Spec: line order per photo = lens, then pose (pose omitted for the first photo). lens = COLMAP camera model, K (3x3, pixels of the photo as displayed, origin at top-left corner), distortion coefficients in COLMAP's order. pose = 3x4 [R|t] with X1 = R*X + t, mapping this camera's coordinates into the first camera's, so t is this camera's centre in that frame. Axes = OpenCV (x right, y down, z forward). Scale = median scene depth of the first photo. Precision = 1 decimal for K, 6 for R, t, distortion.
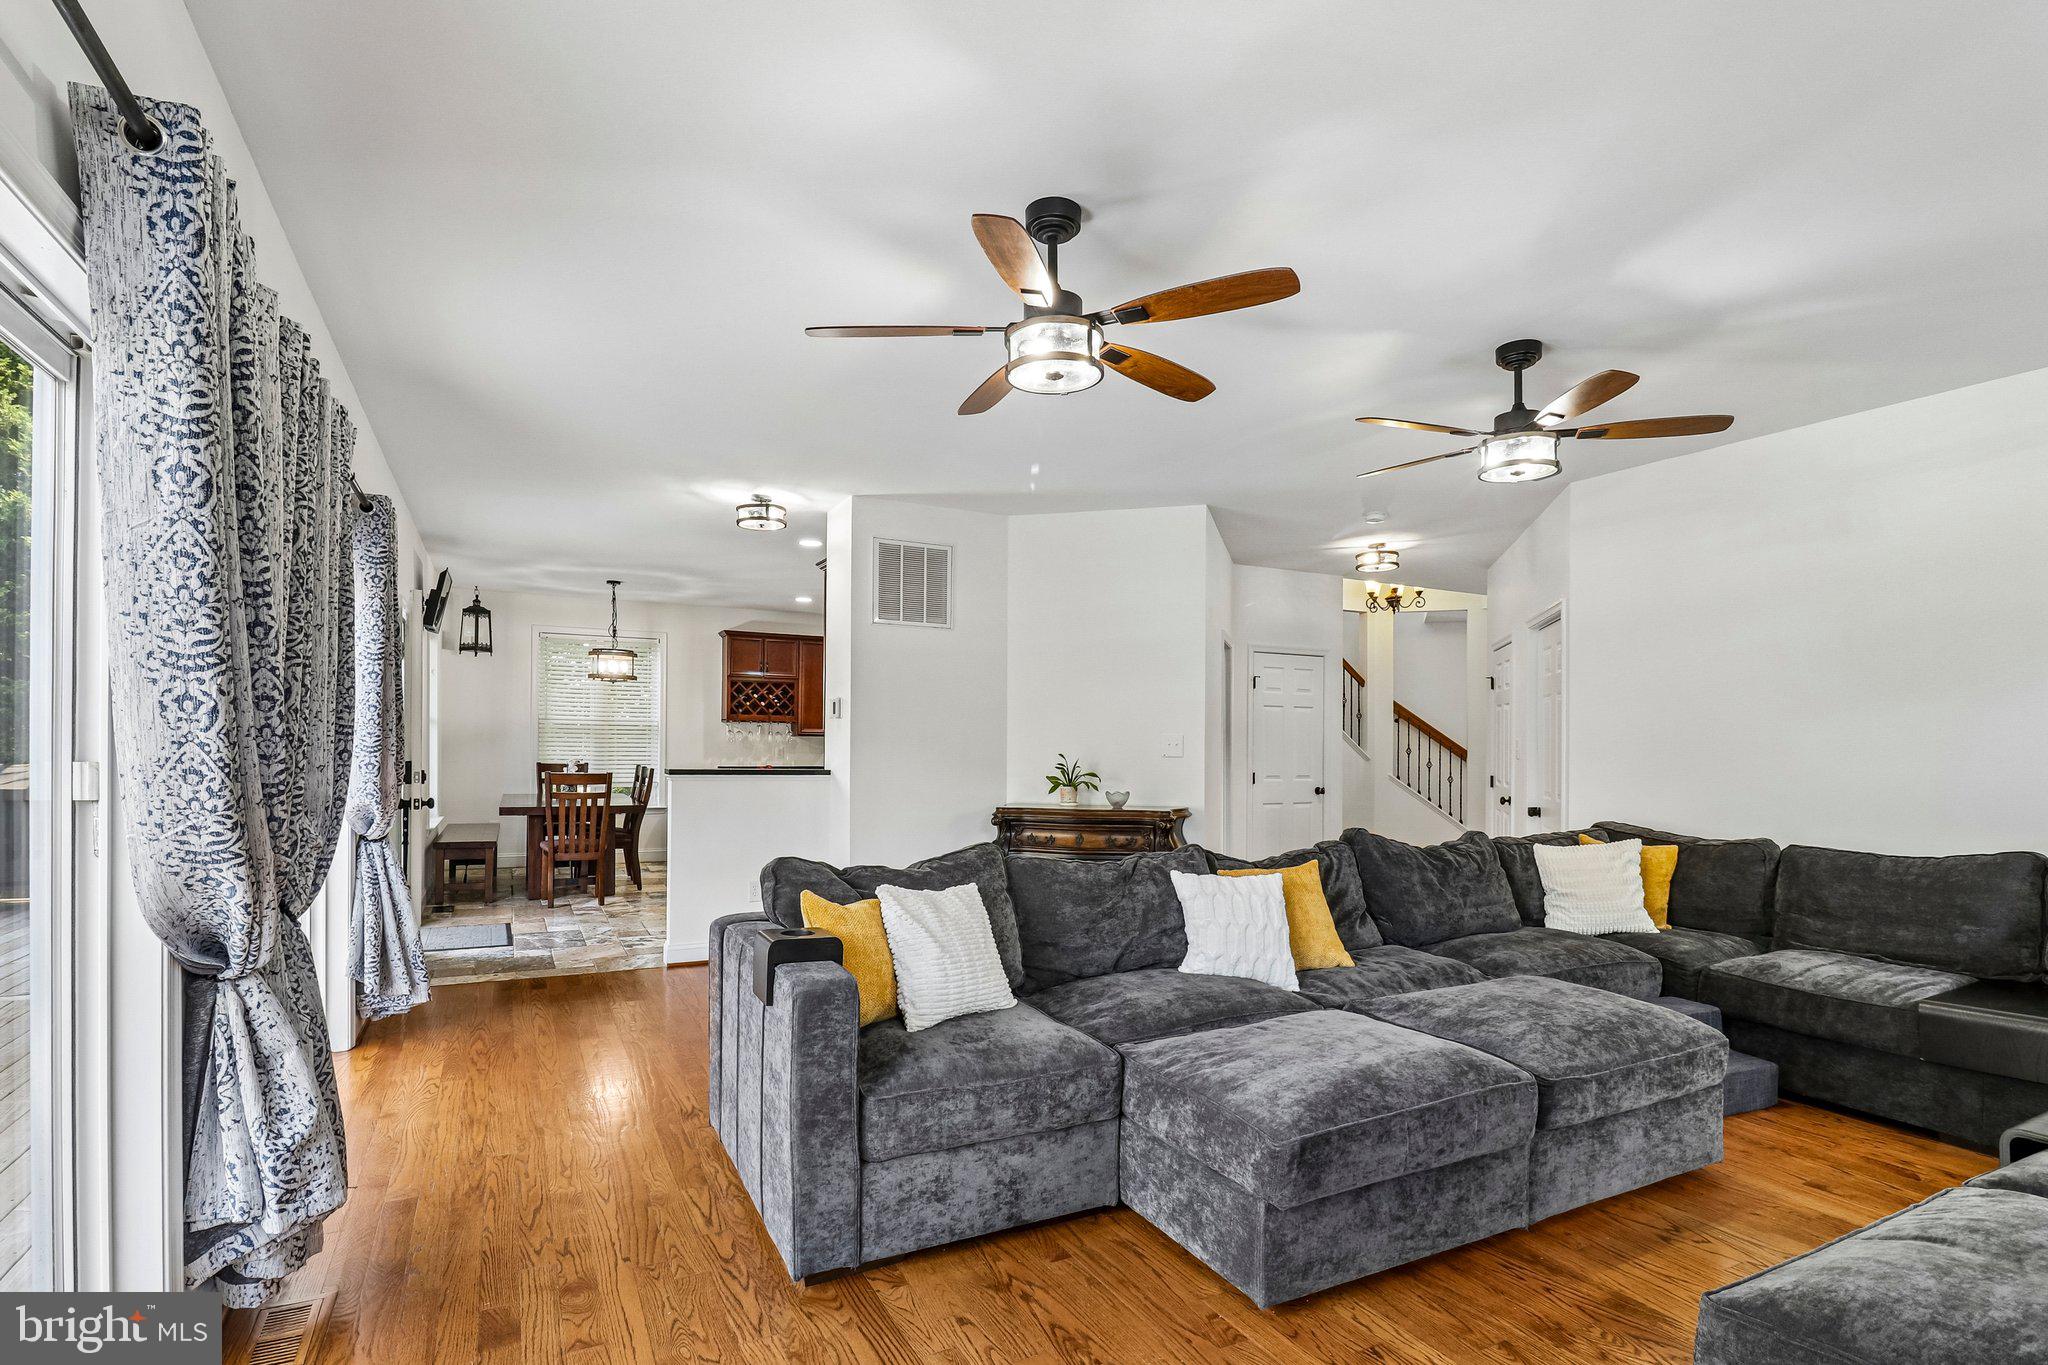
lens RADIAL K [[991.6, 0, 1008.2], [0, 991.6, 736.0], [0, 0, 1]] dist [-0.013576, -0.008332]
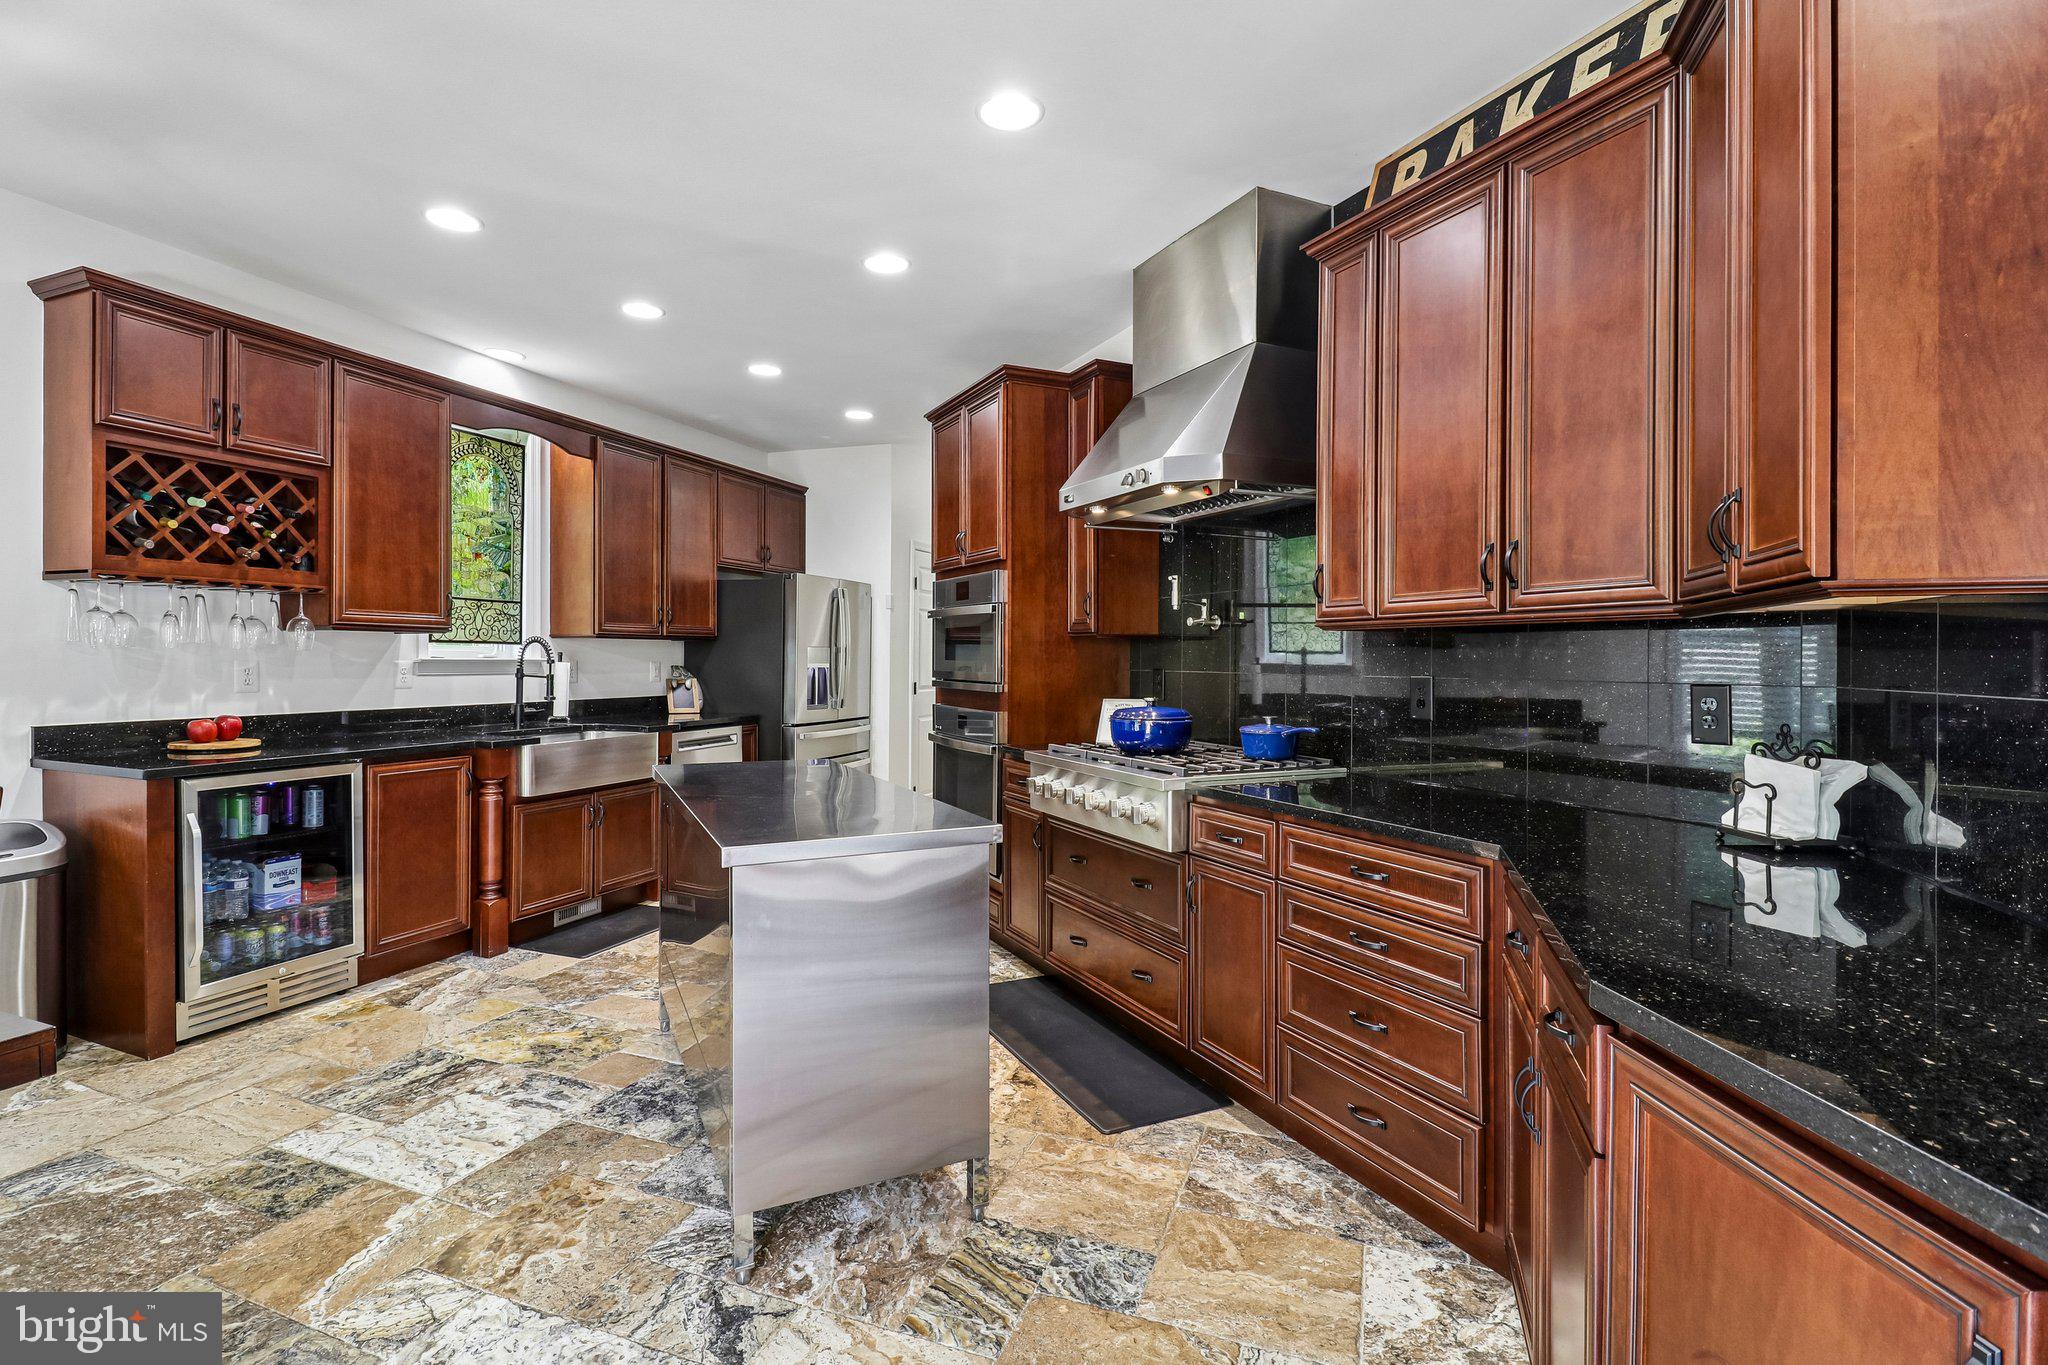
lens RADIAL K [[991.6, 0, 1060.1], [0, 991.6, 669.2], [0, 0, 1]] dist [-0.013576, -0.008332]
pose [[0.732293, -0.014756, 0.680830, -0.268737], [0.000344, 0.999773, 0.021298, 0.006890], [-0.680990, -0.015362, 0.732132, 0.583689]]
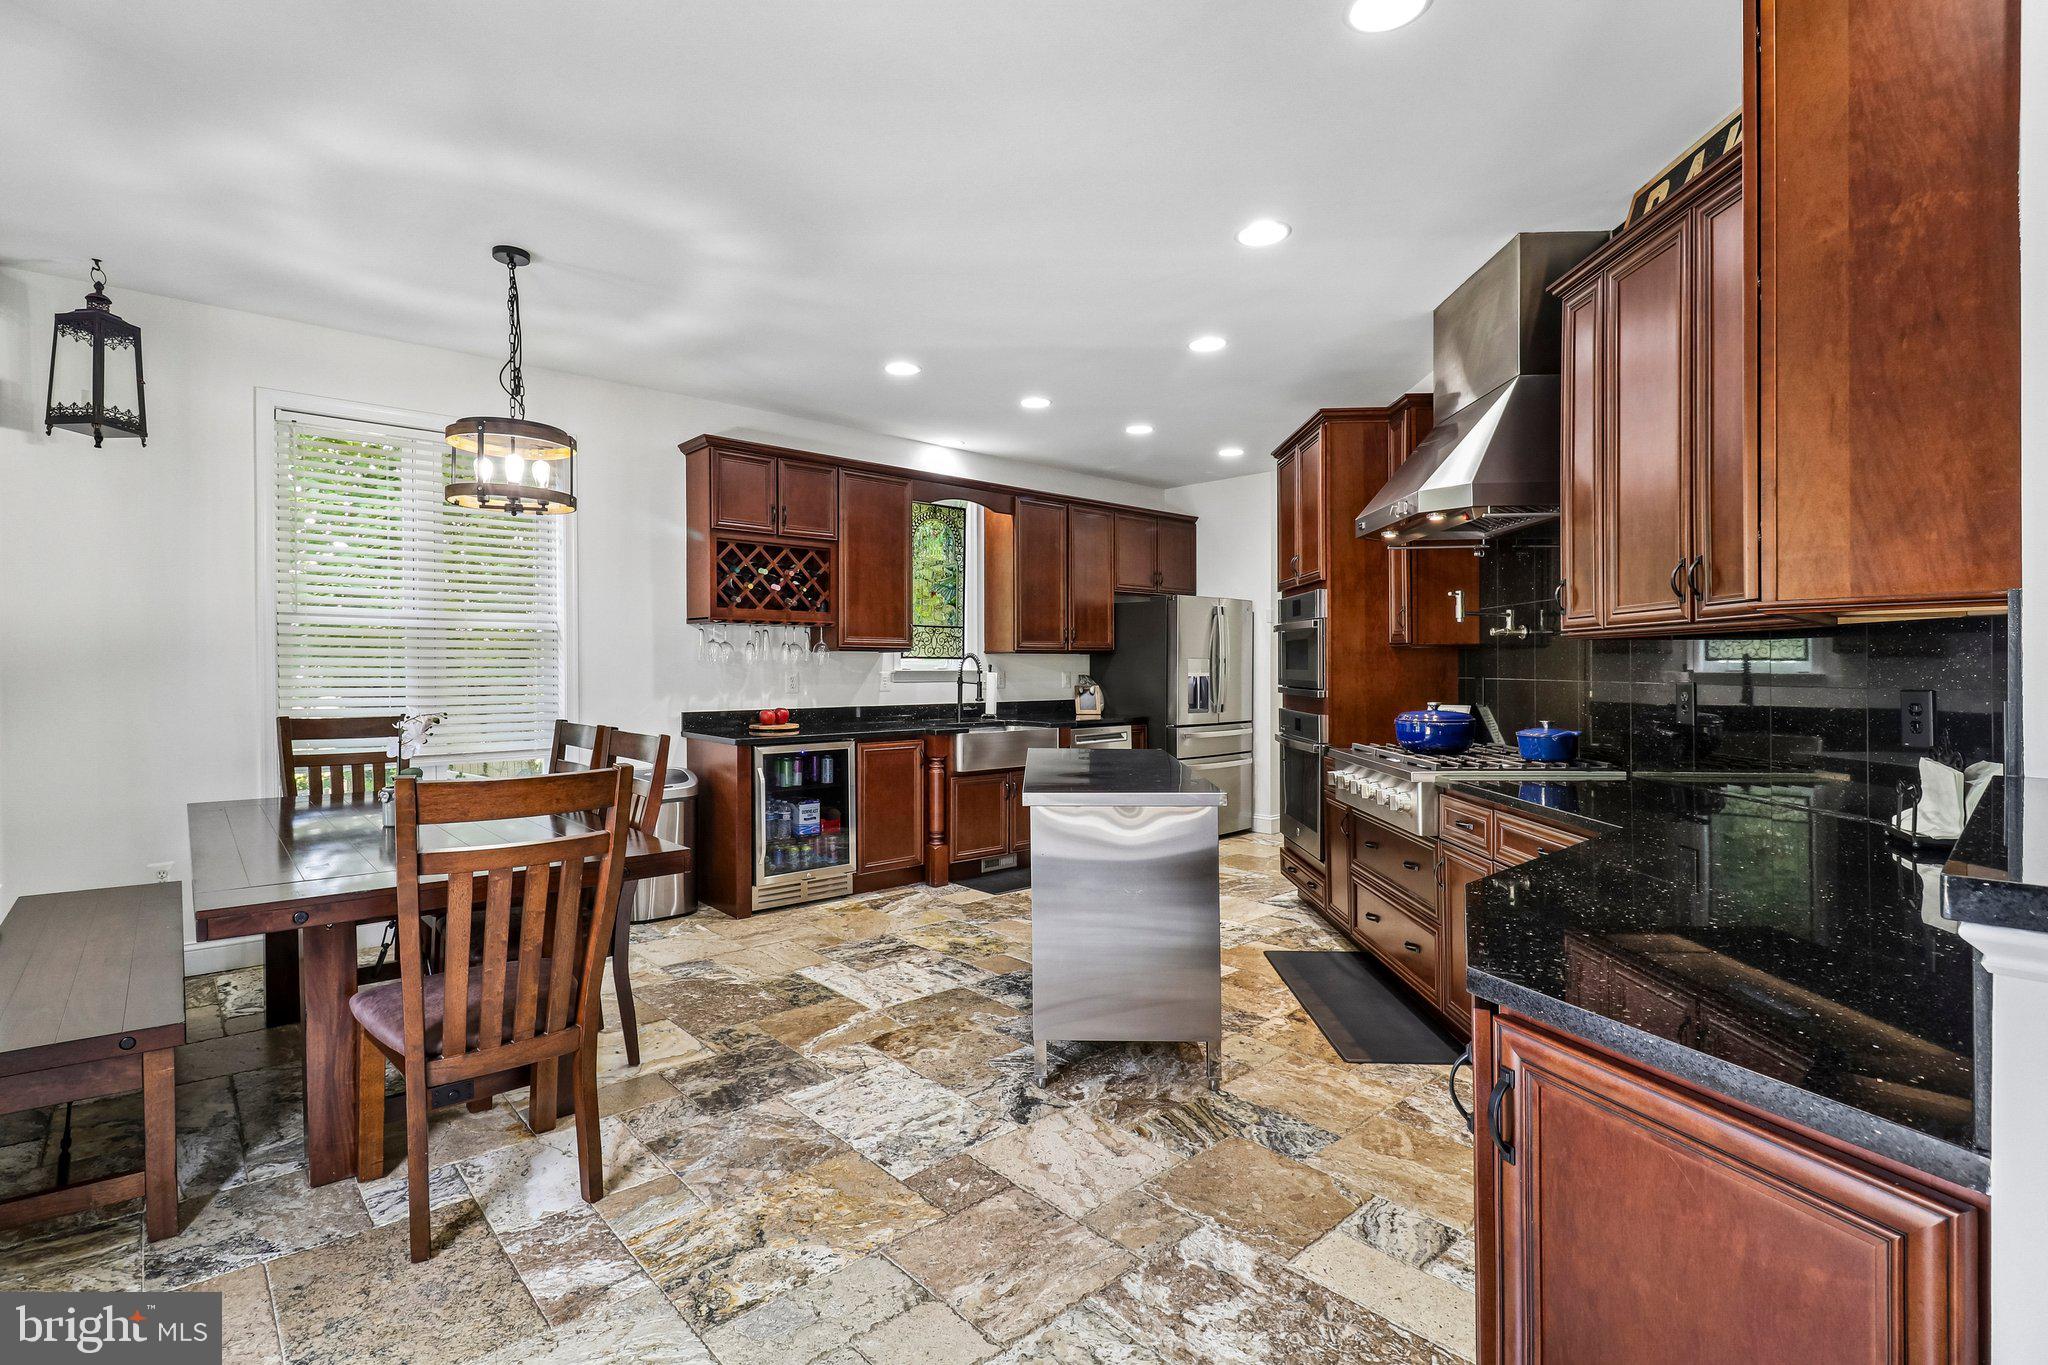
lens RADIAL K [[991.6, 0, 1031.7], [0, 991.6, 684.6], [0, 0, 1]] dist [-0.013576, -0.008332]
pose [[0.962786, -0.016832, 0.269739, -0.263130], [0.010653, 0.999647, 0.024354, 0.006267], [-0.270053, -0.020574, 0.962626, 0.482269]]
